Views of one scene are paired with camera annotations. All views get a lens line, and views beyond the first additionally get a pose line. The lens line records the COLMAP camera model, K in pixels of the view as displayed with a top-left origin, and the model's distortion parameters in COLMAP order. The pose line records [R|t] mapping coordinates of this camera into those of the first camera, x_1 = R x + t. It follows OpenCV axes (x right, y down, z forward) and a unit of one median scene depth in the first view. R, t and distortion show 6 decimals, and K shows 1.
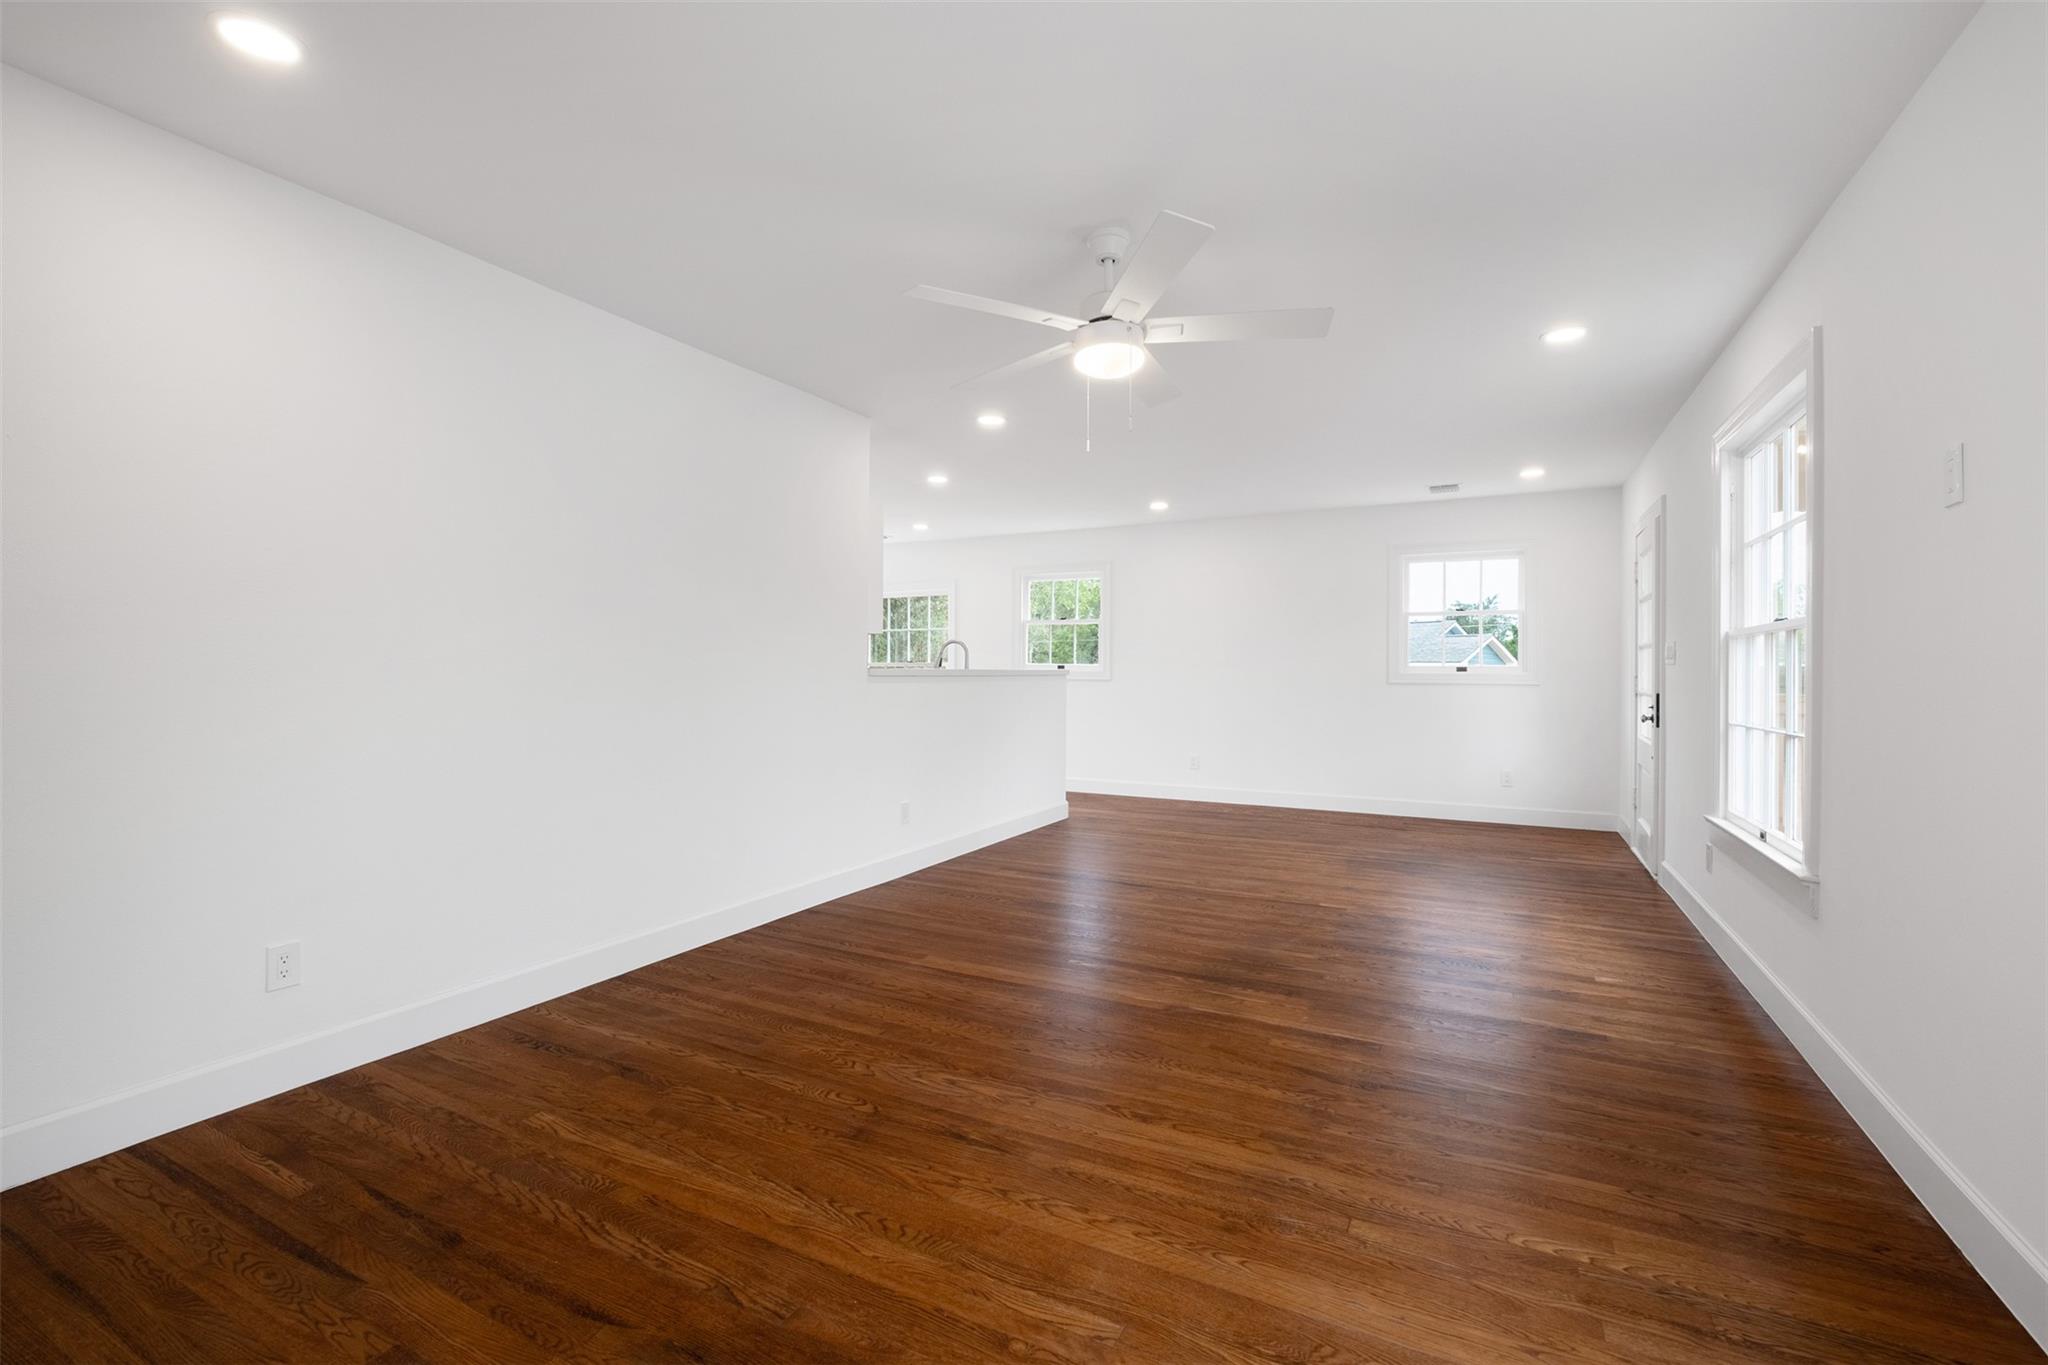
lens RADIAL K [[889.6, 0, 1015.5], [0, 889.6, 670.5], [0, 0, 1]] dist [0.004779, -0.006213]
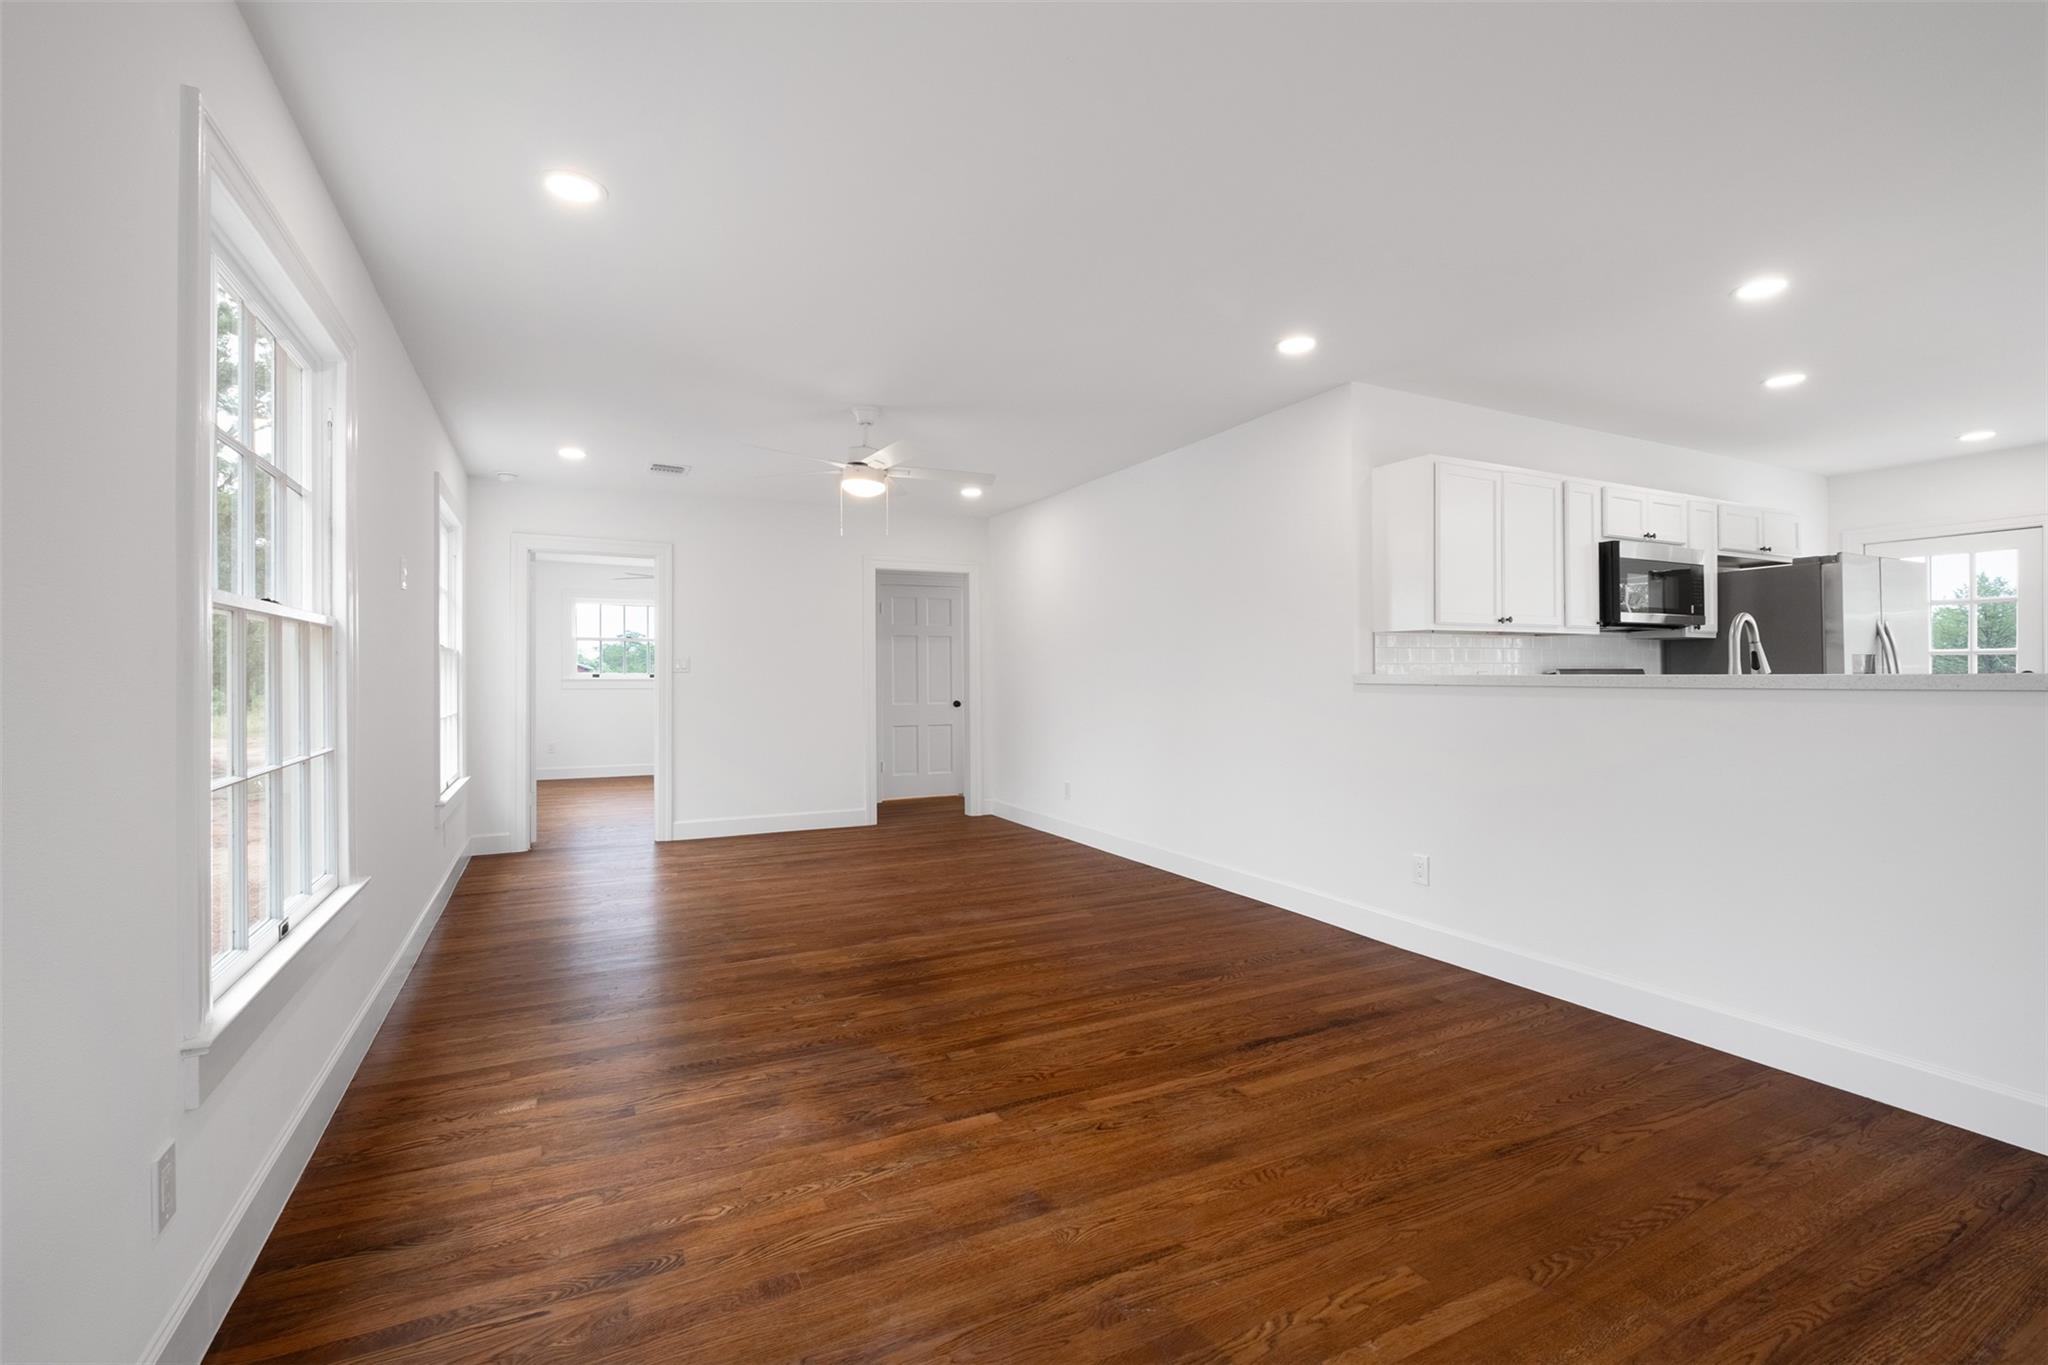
lens RADIAL K [[889.6, 0, 1016.8], [0, 889.6, 679.9], [0, 0, 1]] dist [0.004779, -0.006213]
pose [[-0.580443, 0.002173, -0.814298, 1.081531], [0.000151, 0.999997, 0.002561, -0.000077], [0.814301, 0.001363, -0.580441, 1.855196]]
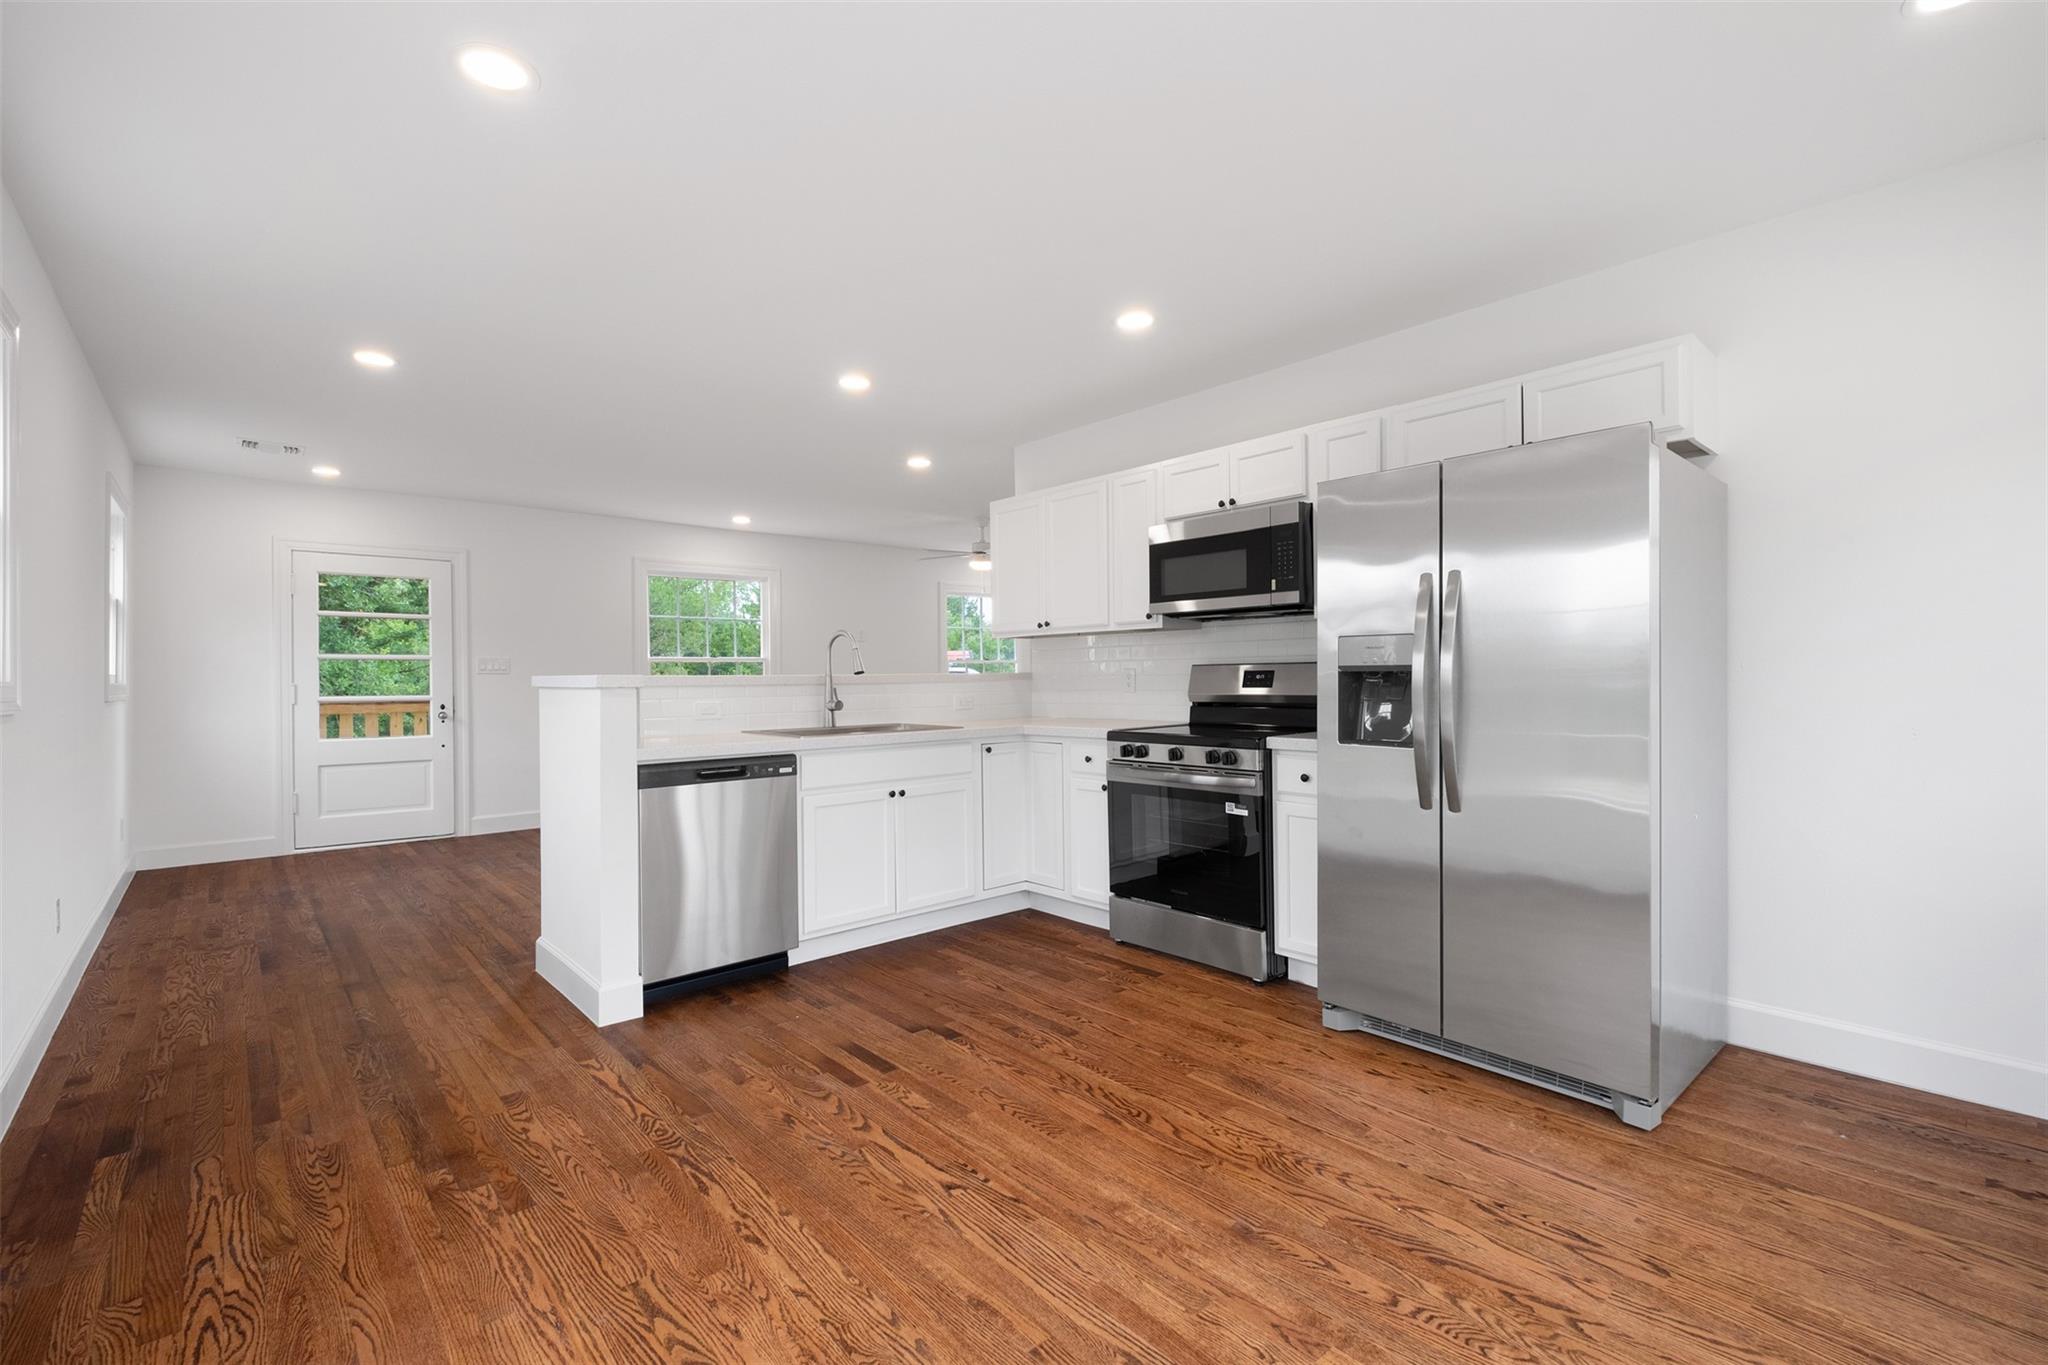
lens RADIAL K [[889.6, 0, 1021.7], [0, 889.6, 681.0], [0, 0, 1]] dist [0.004779, -0.006213]
pose [[-0.934009, 0.002447, 0.357241, -0.876553], [0.006085, 0.999940, 0.009058, -0.004096], [-0.357198, 0.010634, -0.933968, 3.075183]]
